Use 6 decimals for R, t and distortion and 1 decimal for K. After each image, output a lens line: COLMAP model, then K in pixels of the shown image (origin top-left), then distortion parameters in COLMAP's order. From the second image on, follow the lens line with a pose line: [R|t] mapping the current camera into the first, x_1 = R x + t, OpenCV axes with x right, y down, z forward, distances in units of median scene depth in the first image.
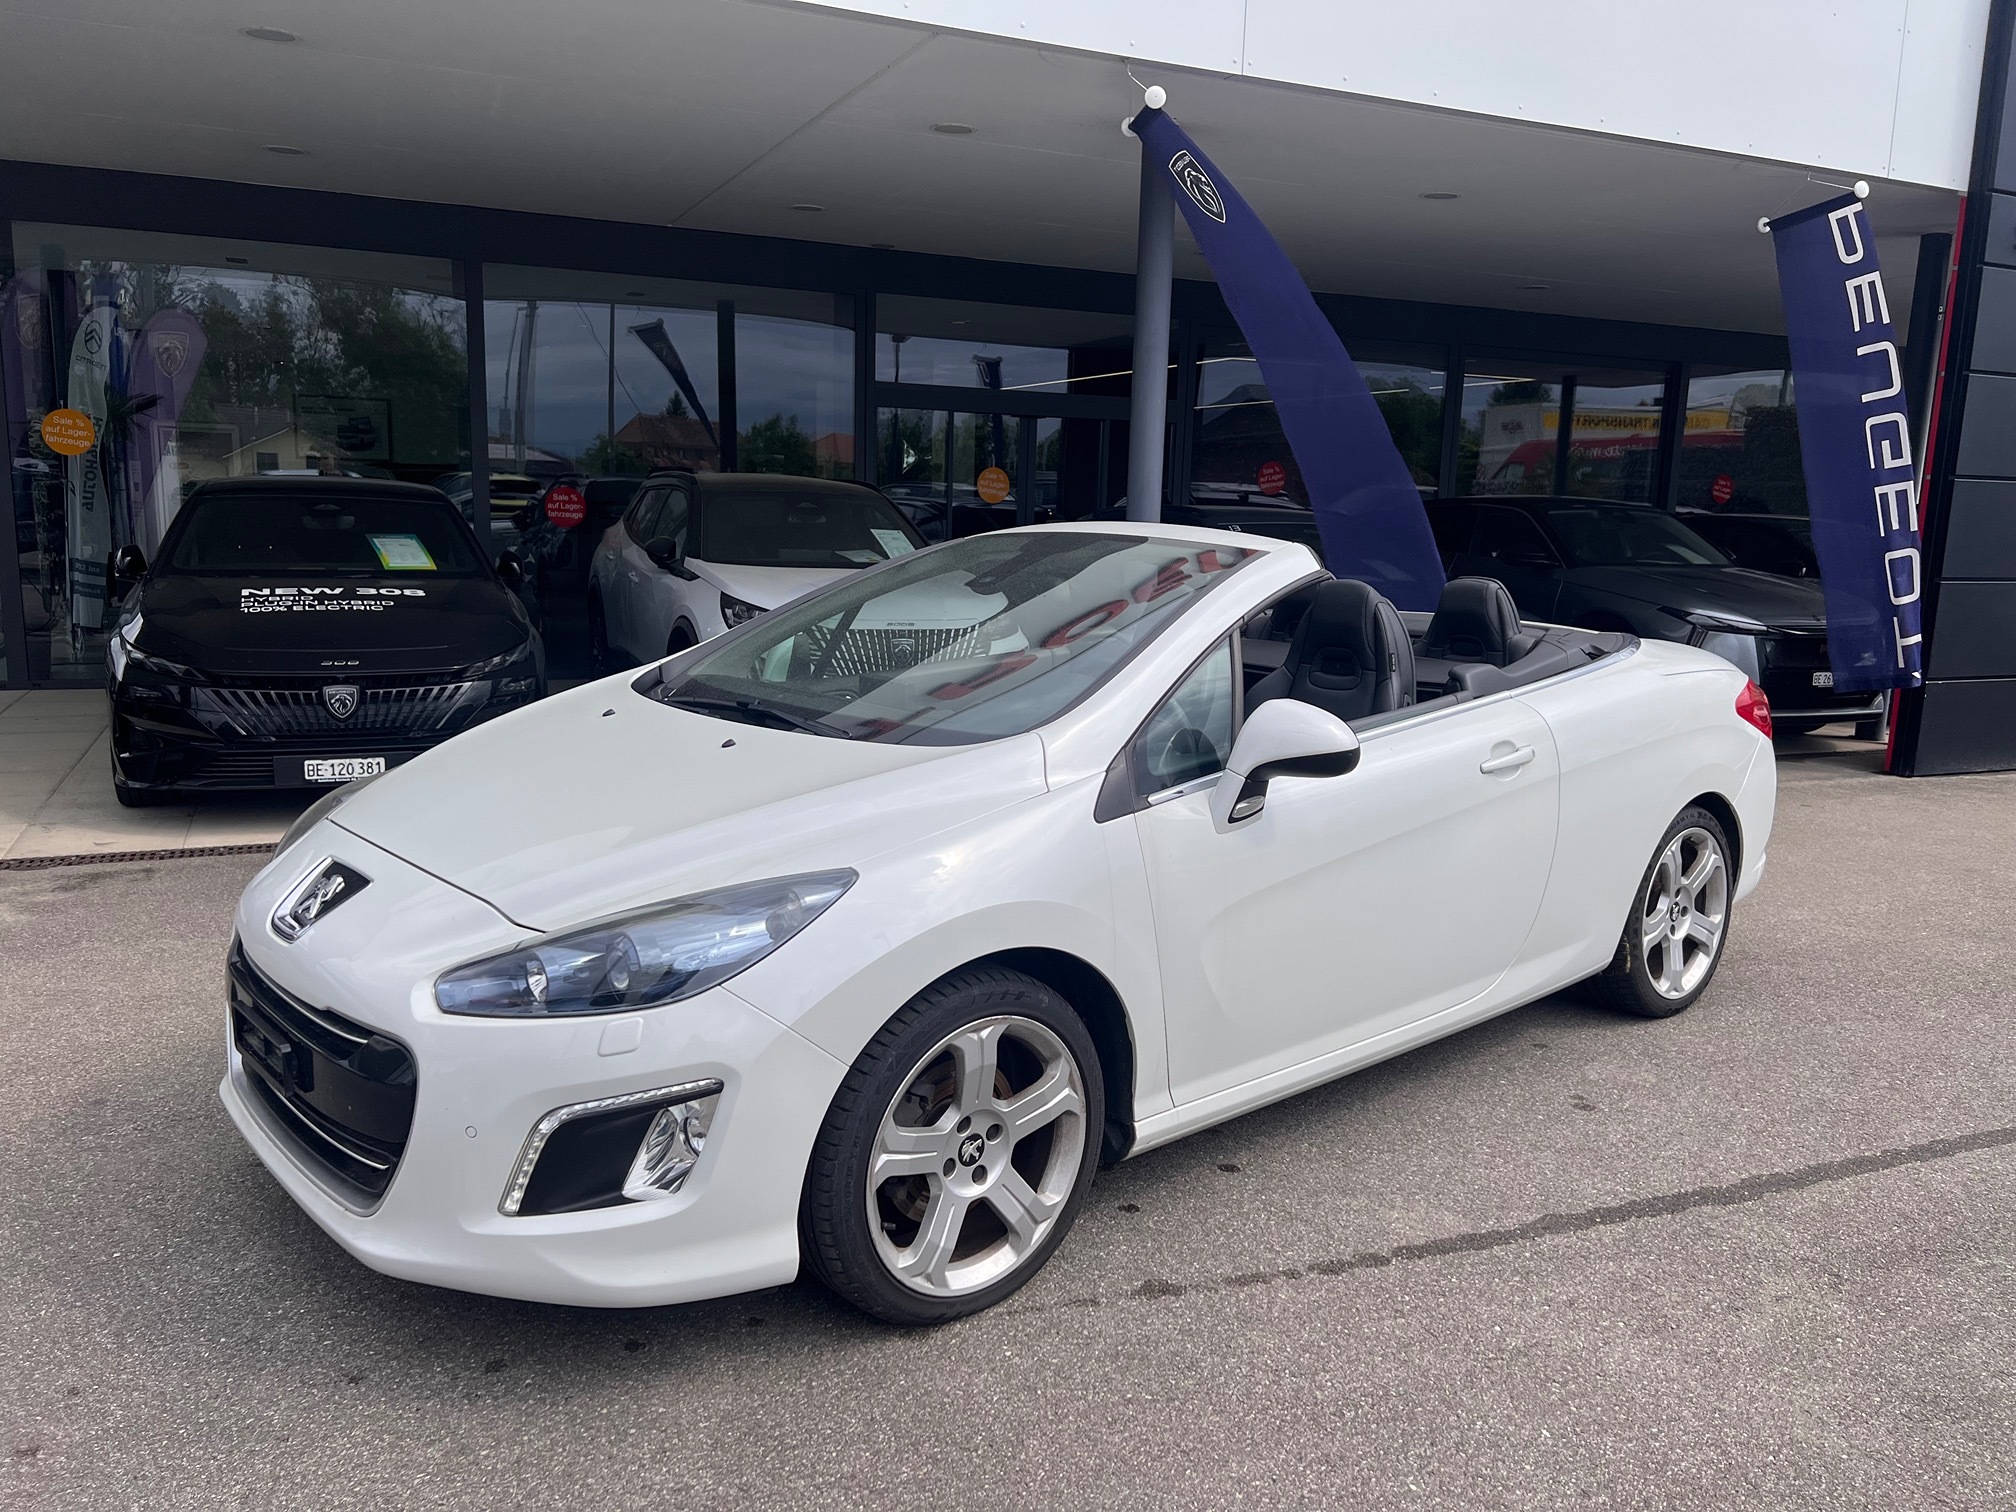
lens RADIAL K [[1544.6, 0, 1001.1], [0, 1544.6, 766.7], [0, 0, 1]] dist [0.024512, -0.003300]
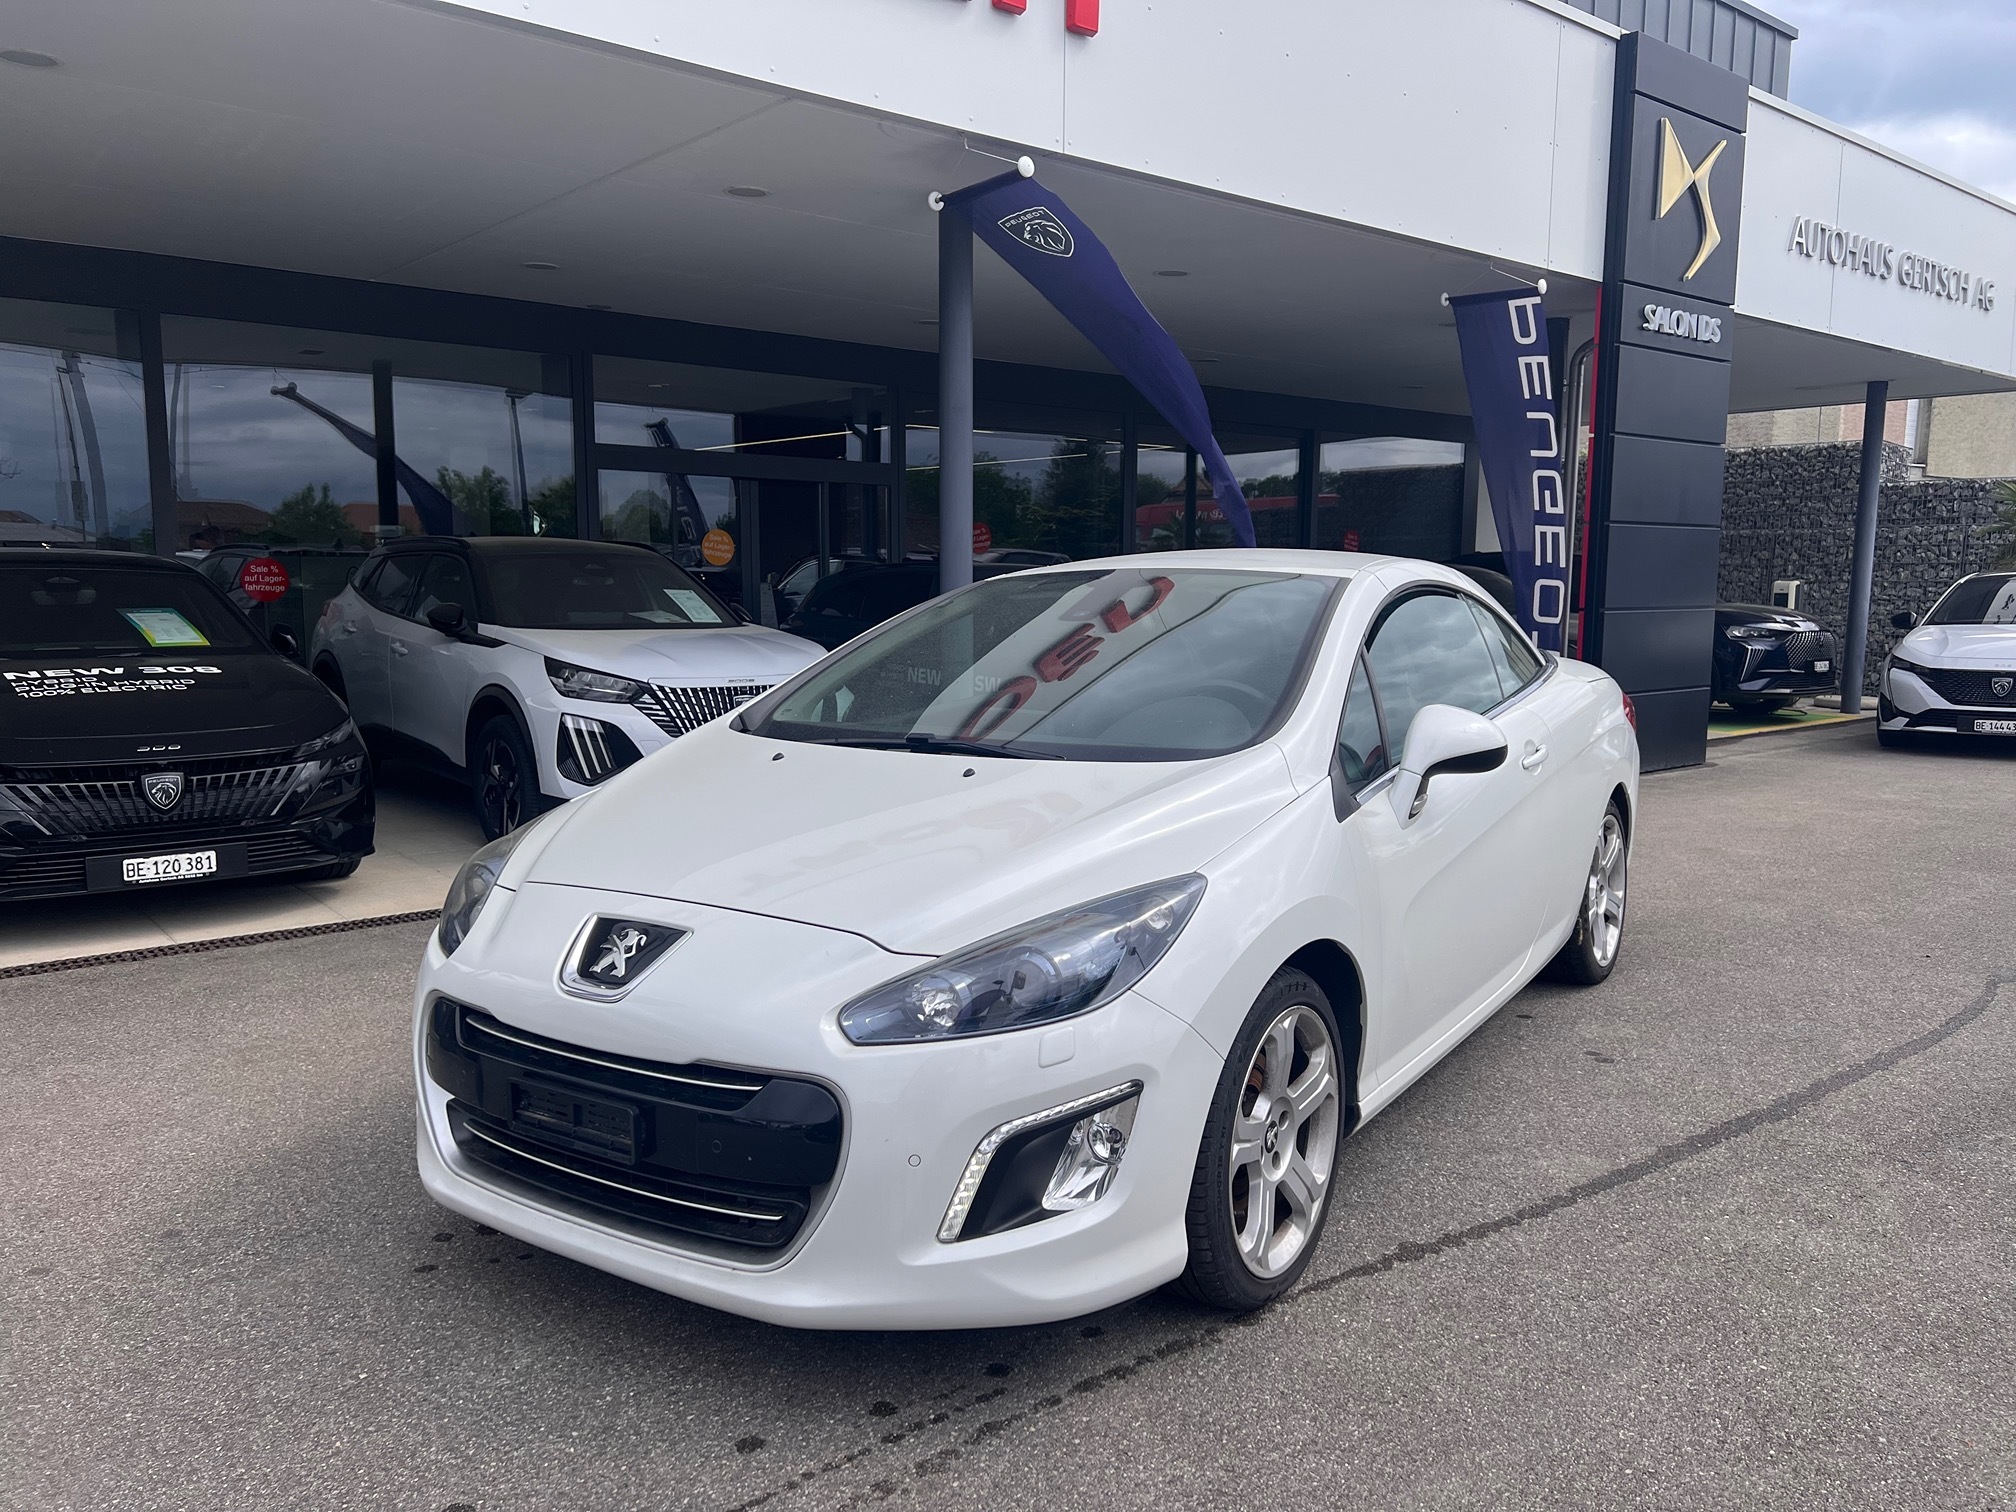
lens RADIAL K [[1551.5, 0, 1008.0], [0, 1551.5, 756.0], [0, 0, 1]] dist [0.020740, -0.003260]
pose [[0.962217, -0.056144, 0.266431, -0.401787], [0.069354, 0.996773, -0.040427, 0.016344], [-0.263302, 0.057378, 0.963006, 0.008753]]
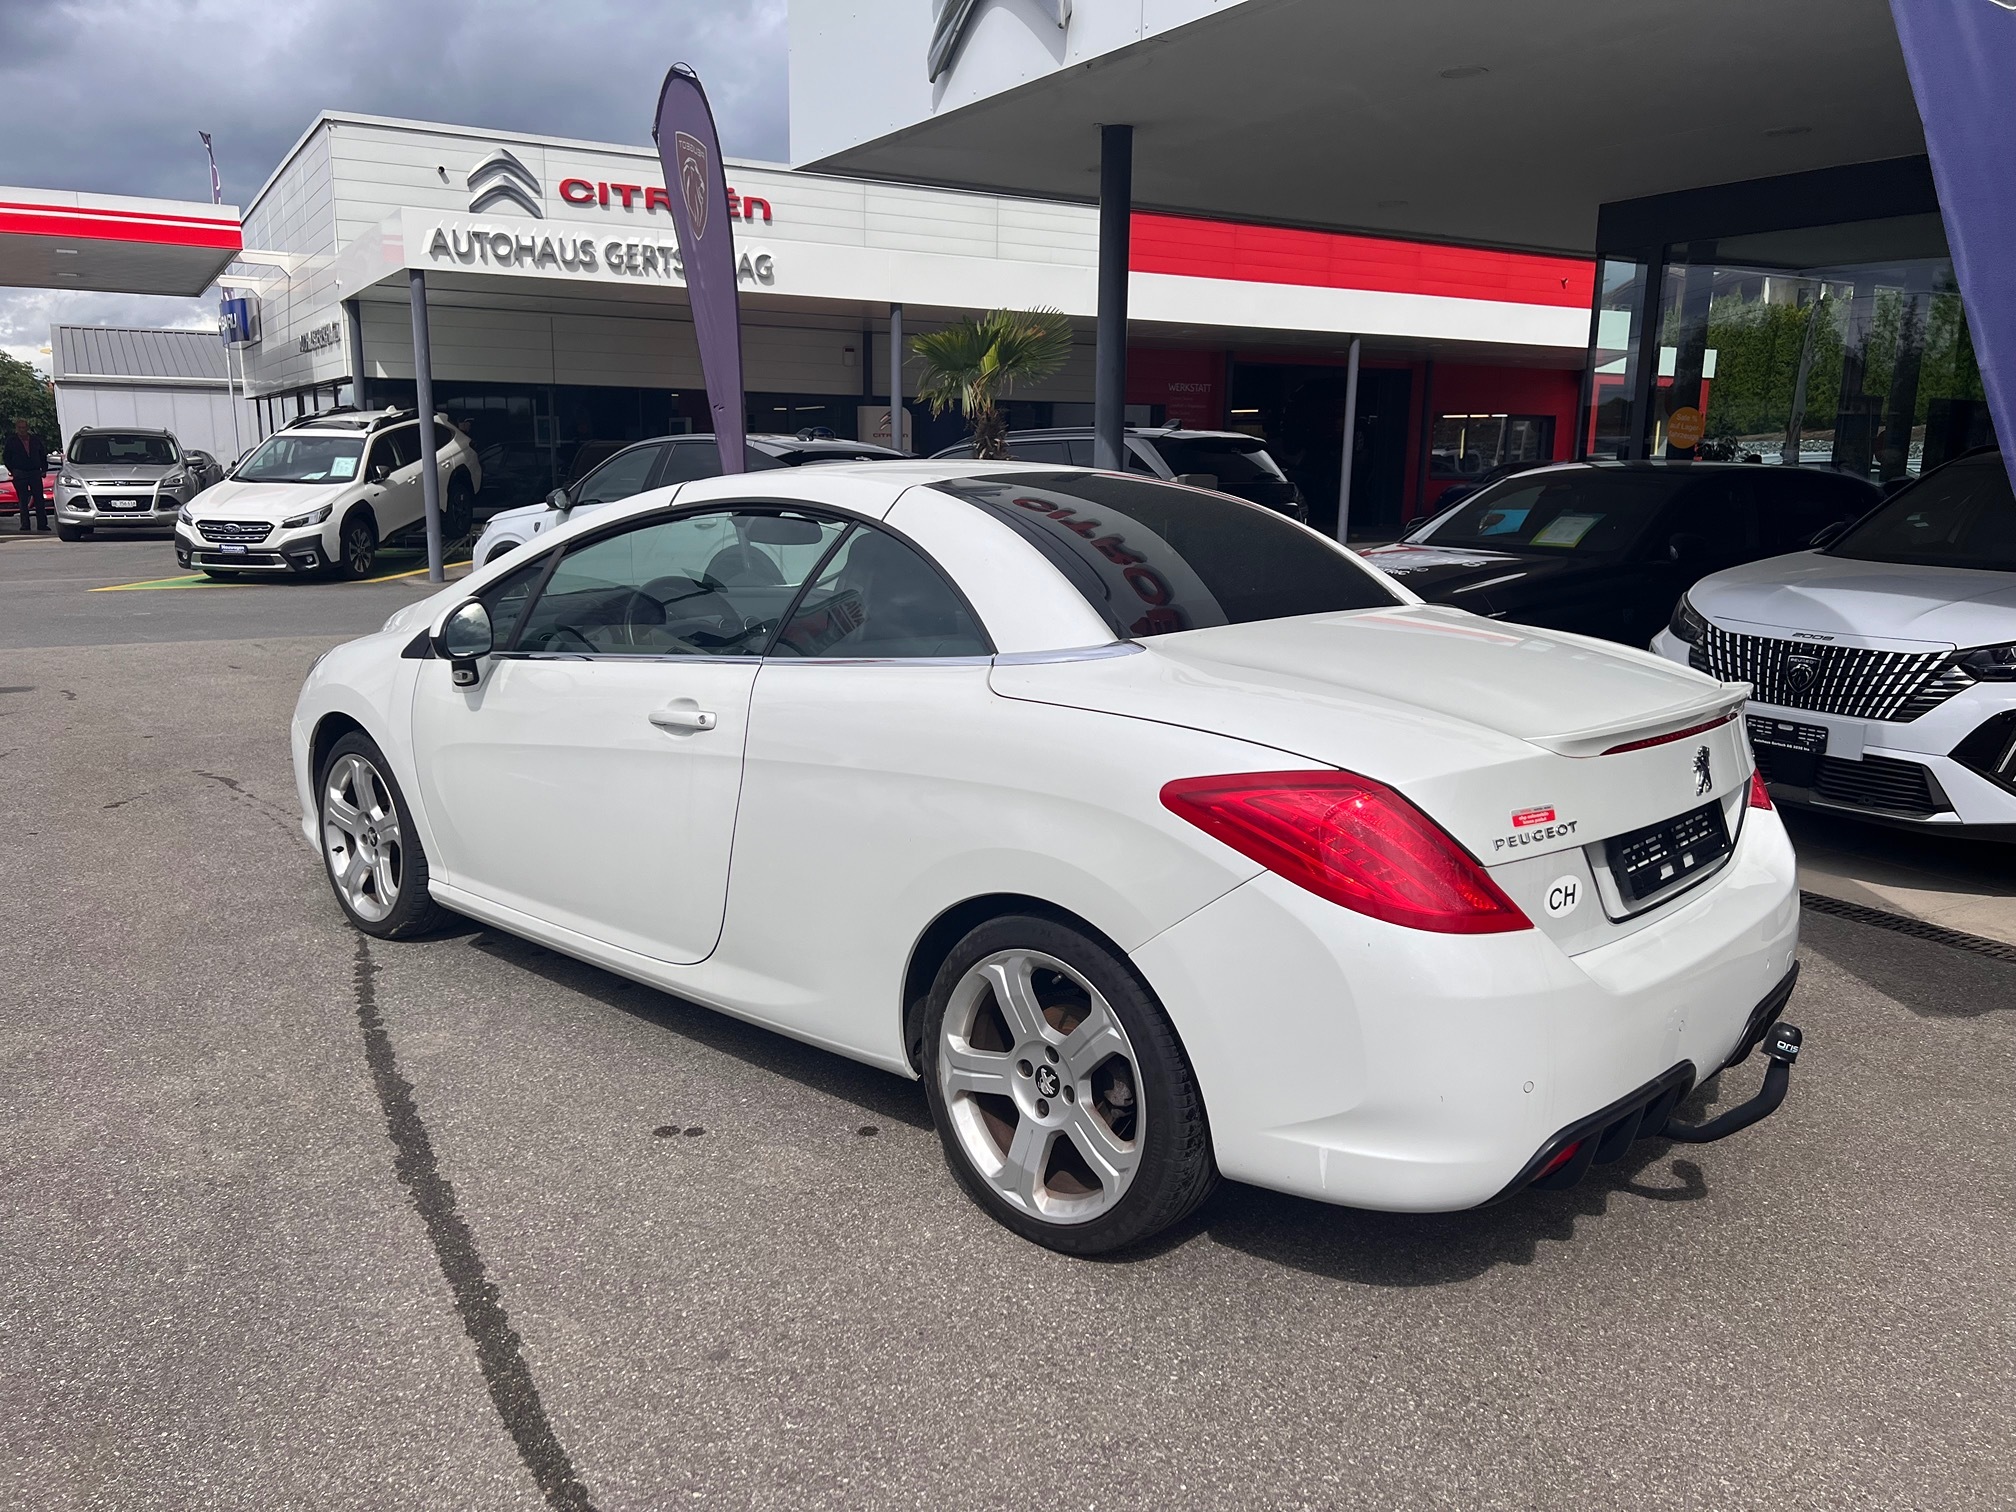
lens RADIAL K [[1475.9, 0, 1008.0], [0, 1475.9, 756.0], [0, 0, 1]] dist [0.023238, 0.000704]
pose [[0.127335, 0.178488, -0.975668, 1.433978], [-0.176767, 0.972011, 0.154749, -0.188386], [0.975981, 0.152761, 0.155322, 1.235797]]
